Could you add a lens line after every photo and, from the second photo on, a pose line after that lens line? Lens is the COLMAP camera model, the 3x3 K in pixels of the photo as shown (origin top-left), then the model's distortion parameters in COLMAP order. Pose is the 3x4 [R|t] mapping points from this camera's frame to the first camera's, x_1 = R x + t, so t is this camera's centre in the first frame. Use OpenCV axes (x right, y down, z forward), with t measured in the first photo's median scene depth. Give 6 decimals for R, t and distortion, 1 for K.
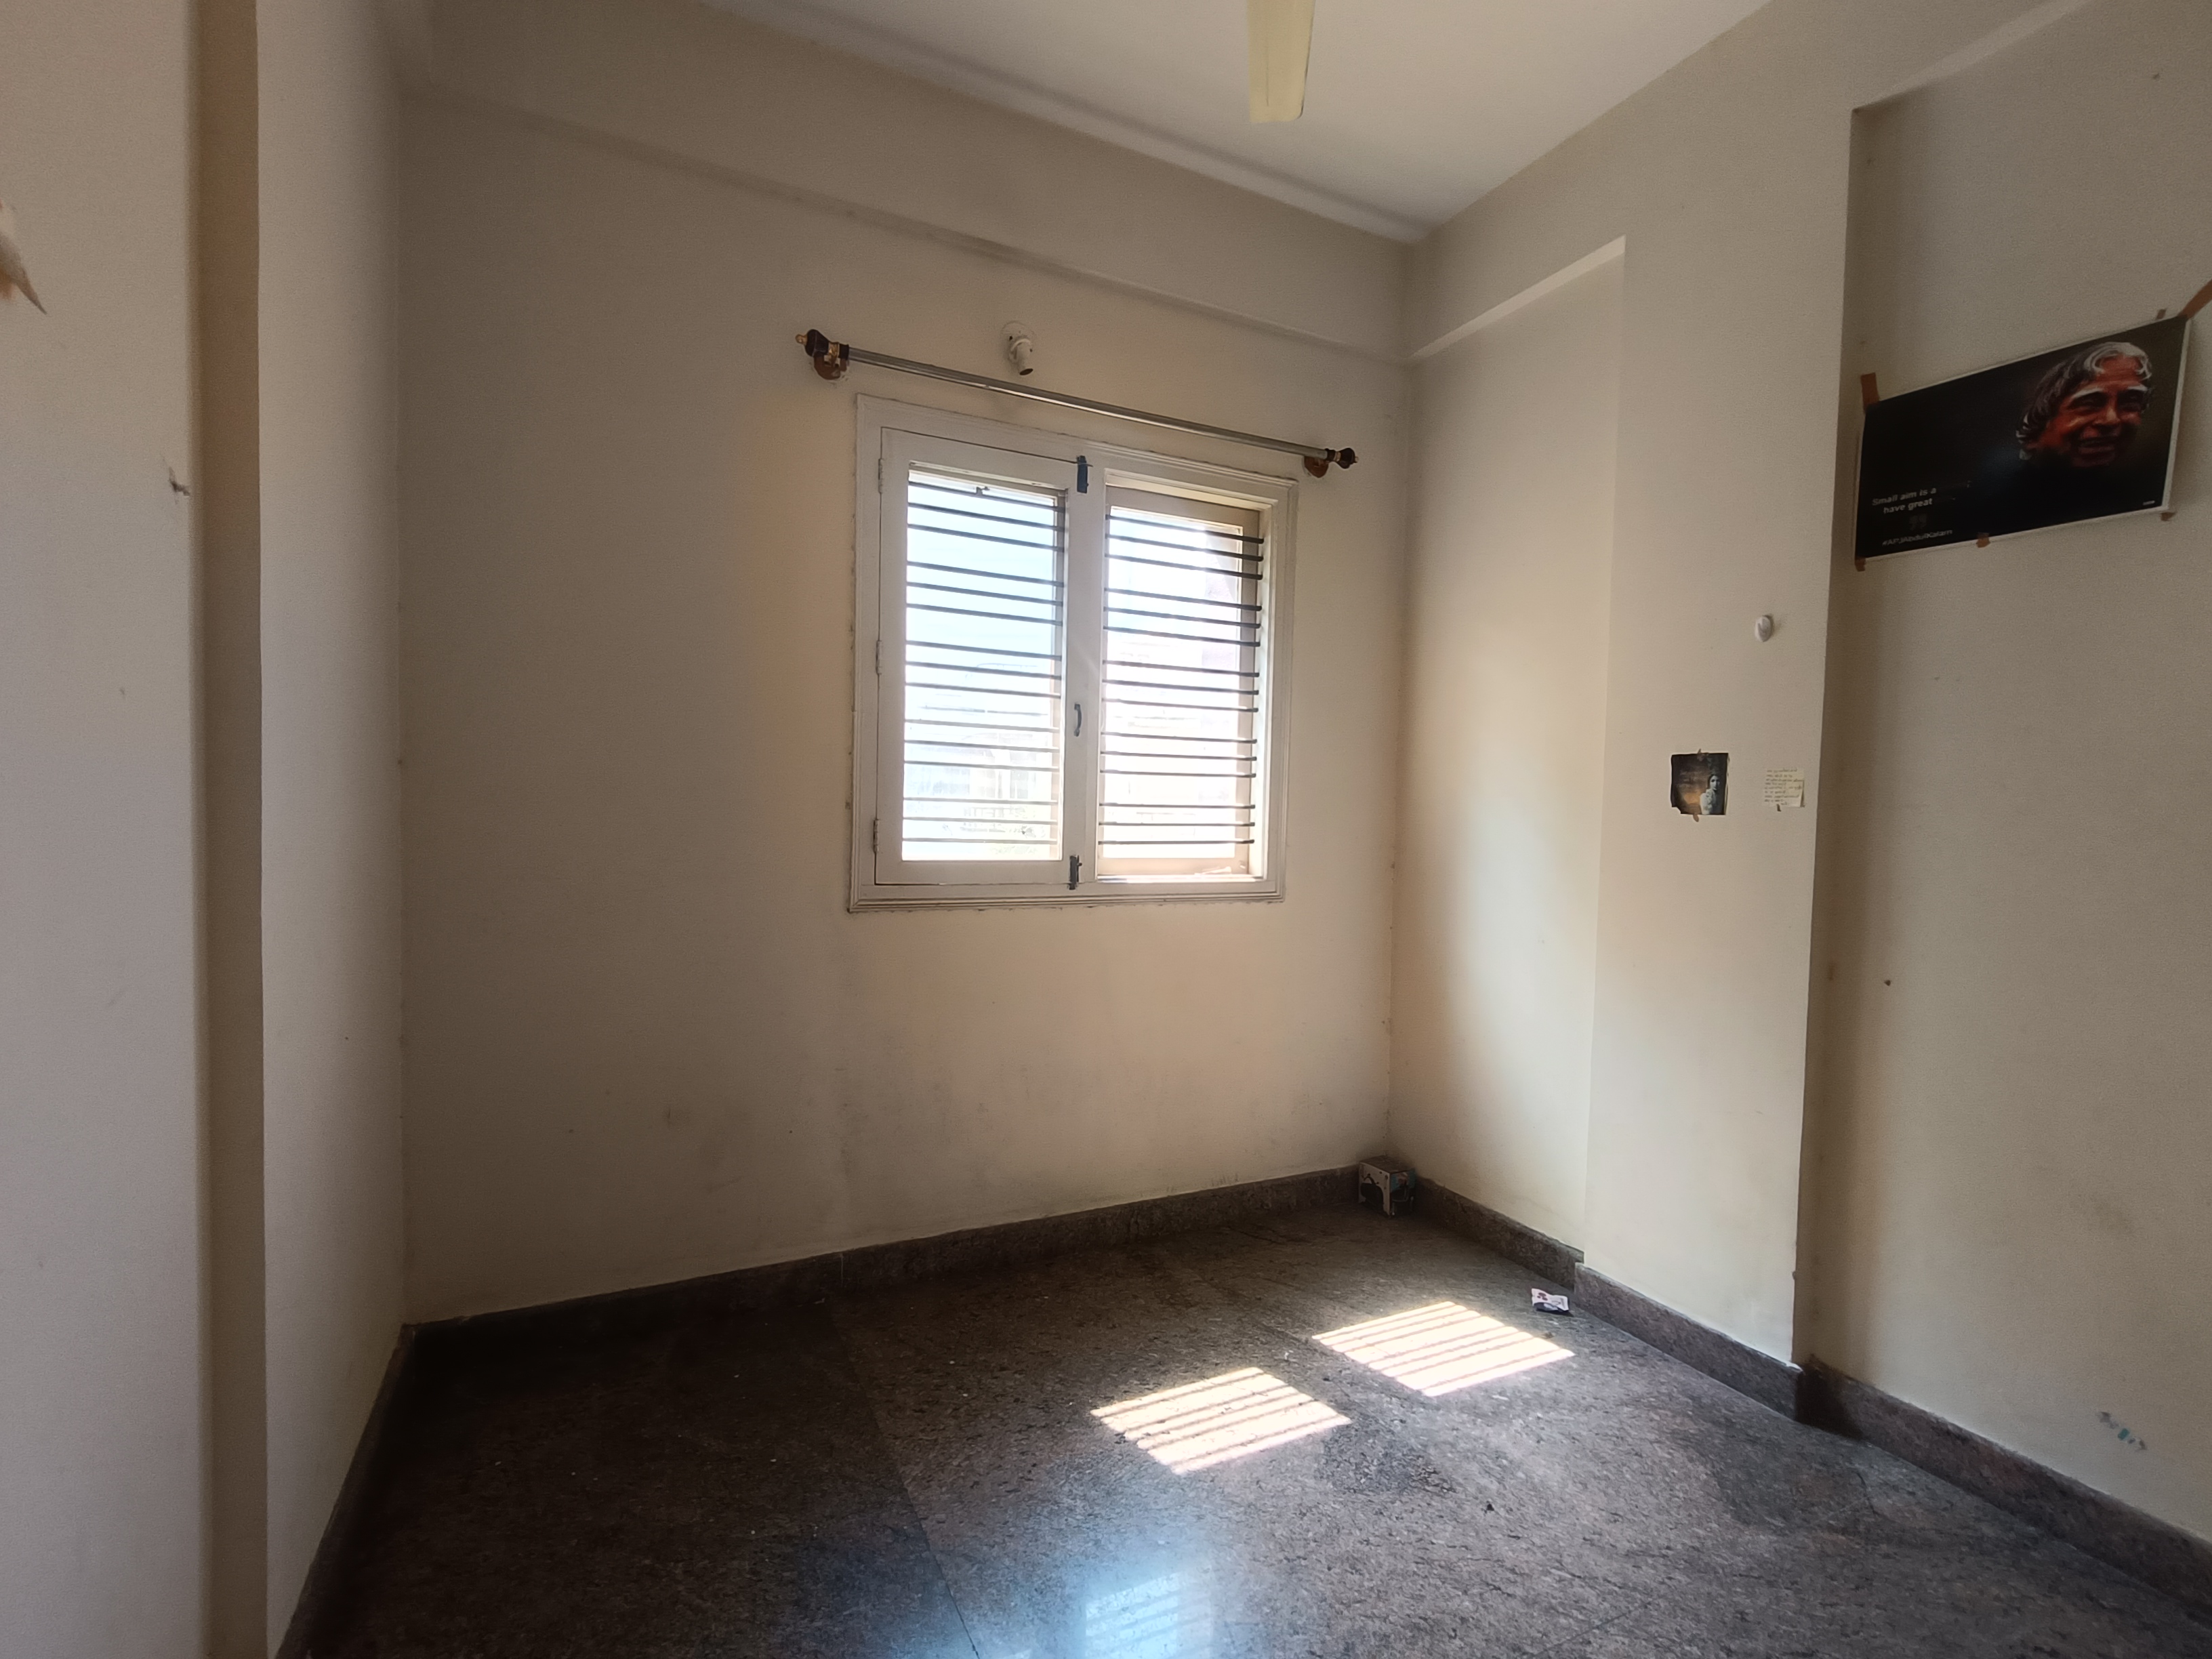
lens RADIAL K [[1016.7, 0, 1092.3], [0, 1016.7, 849.9], [0, 0, 1]] dist [0.013271, -0.005568]
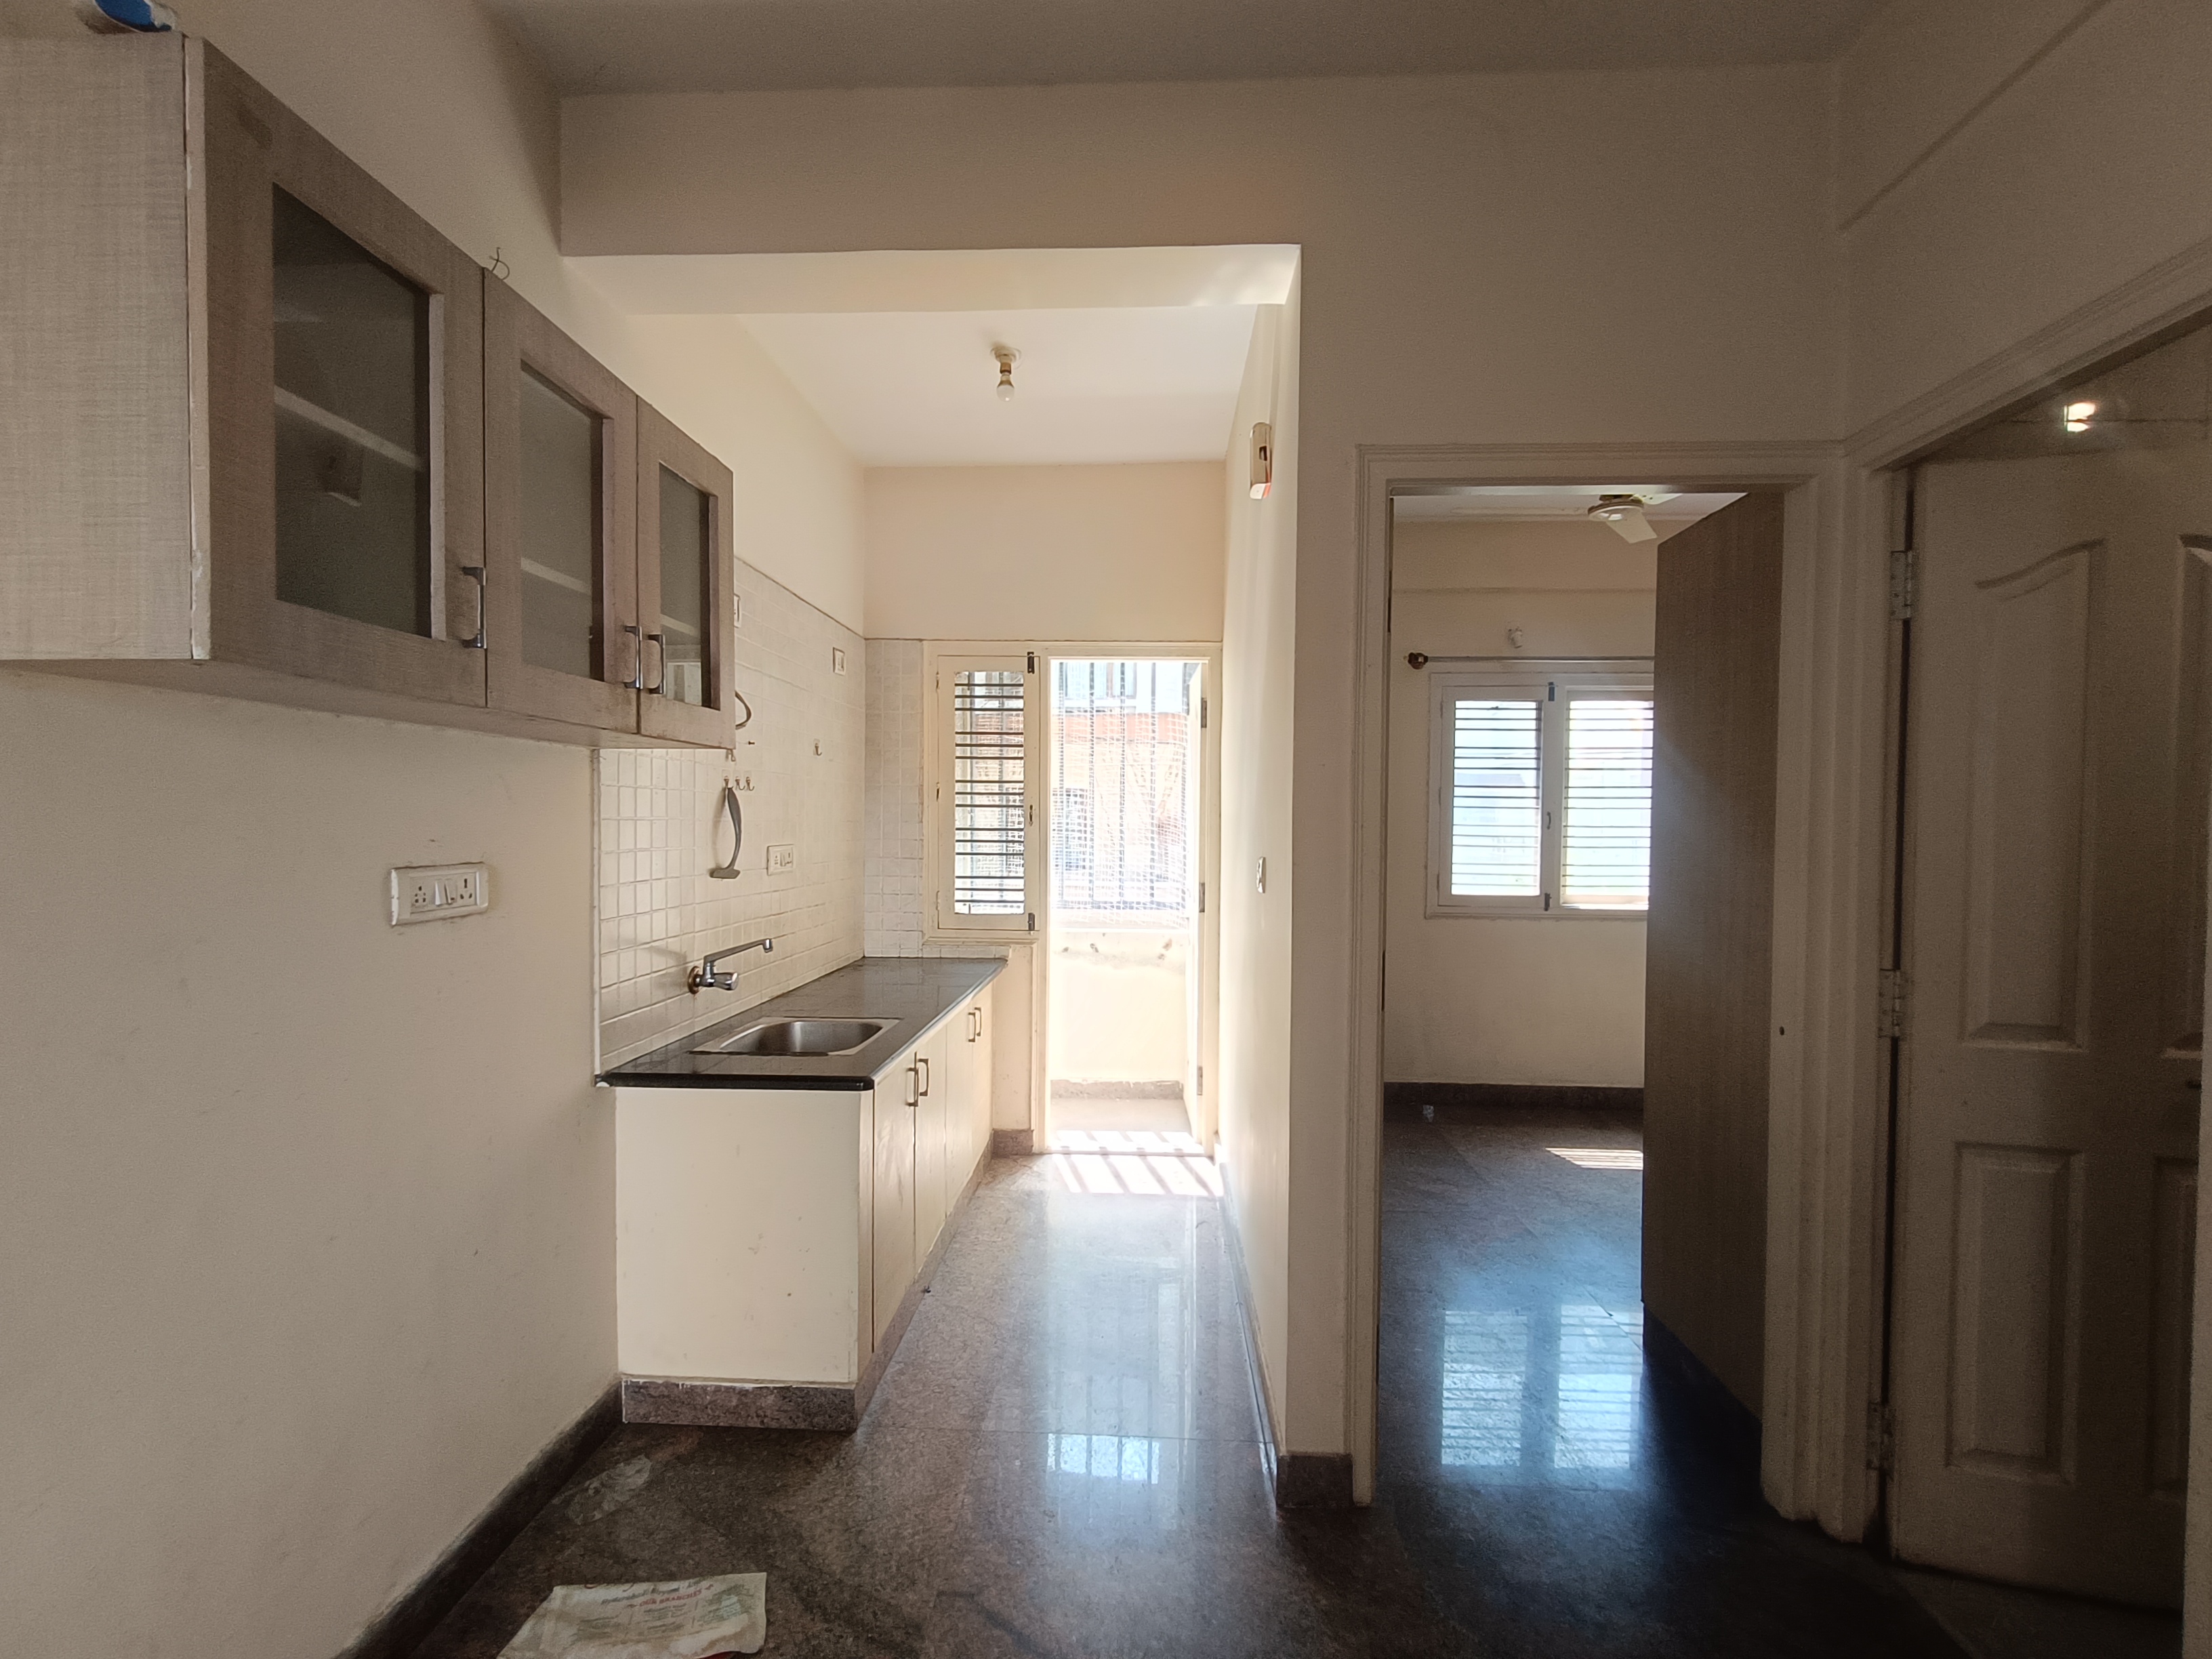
lens RADIAL K [[1016.7, 0, 1097.6], [0, 1016.7, 845.2], [0, 0, 1]] dist [0.013271, -0.005568]
pose [[0.877462, -0.003187, -0.479635, 0.158107], [-0.009475, 0.999668, -0.023976, -0.029626], [0.479552, 0.025583, 0.877141, -1.066961]]
